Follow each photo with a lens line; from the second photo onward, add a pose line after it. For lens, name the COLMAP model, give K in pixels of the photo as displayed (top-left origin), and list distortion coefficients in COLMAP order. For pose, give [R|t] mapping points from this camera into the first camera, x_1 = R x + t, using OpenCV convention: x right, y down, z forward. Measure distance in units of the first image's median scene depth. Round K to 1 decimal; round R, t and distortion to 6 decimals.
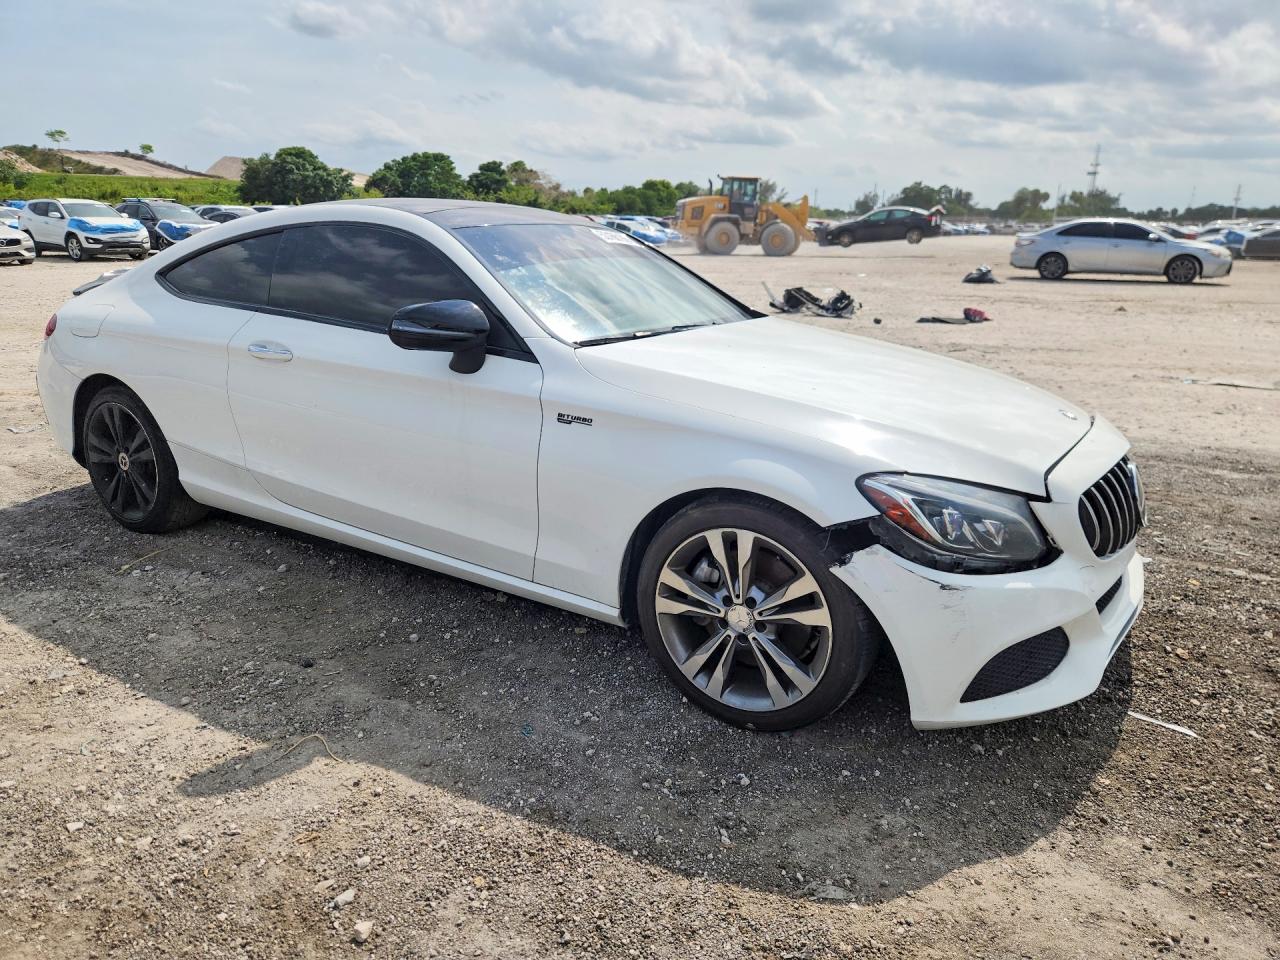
lens RADIAL K [[888.1, 0, 639.5], [0, 888.1, 489.2], [0, 0, 1]] dist [0.057592, -0.015275]
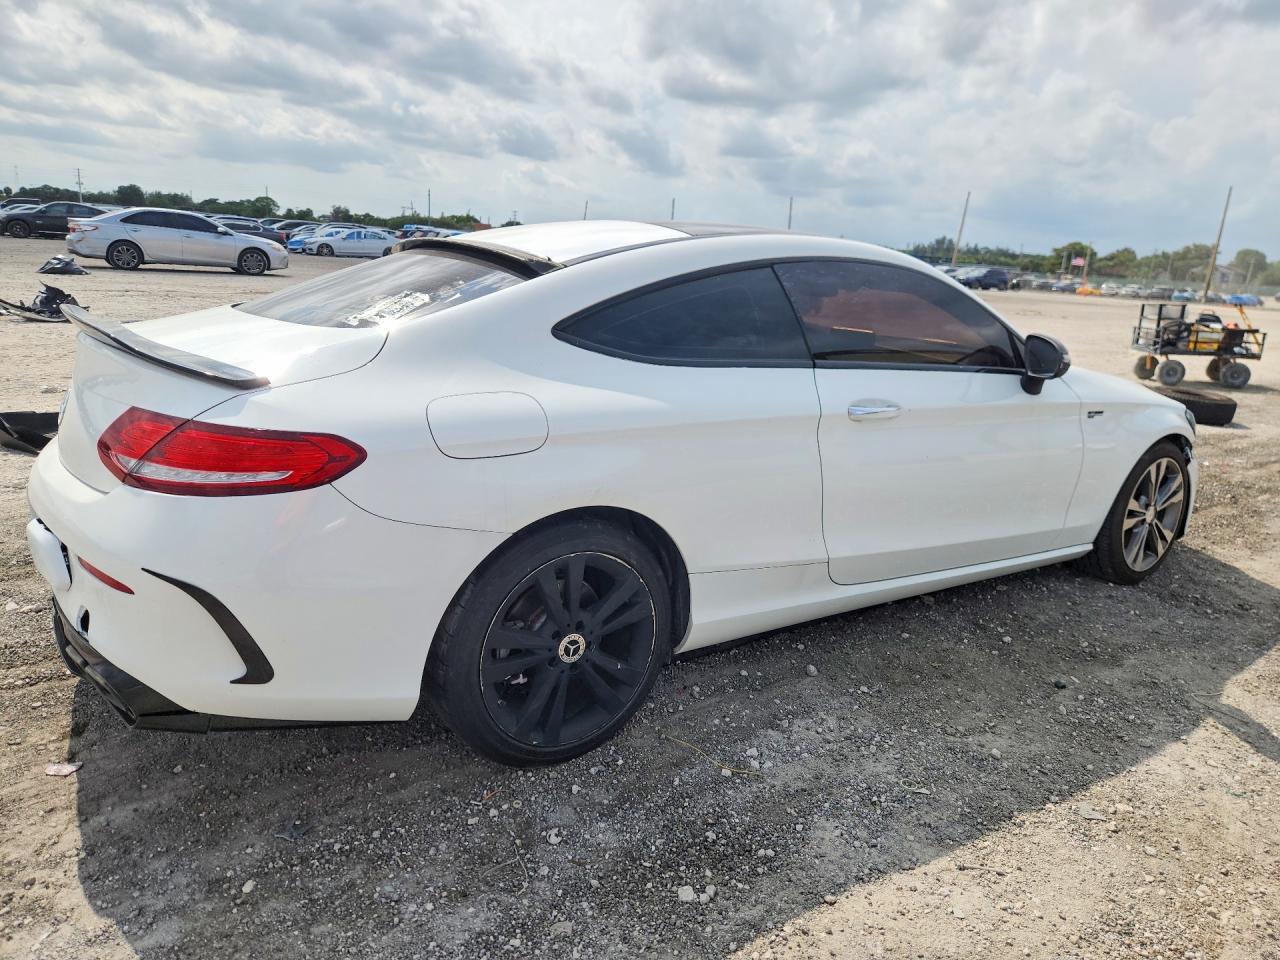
lens RADIAL K [[888.1, 0, 640.2], [0, 888.1, 476.3], [0, 0, 1]] dist [0.057592, -0.015275]
pose [[0.391052, -0.216533, 0.894534, -0.240104], [0.209739, 0.967323, 0.142464, -0.049355], [-0.896152, 0.131908, 0.423689, 0.159025]]
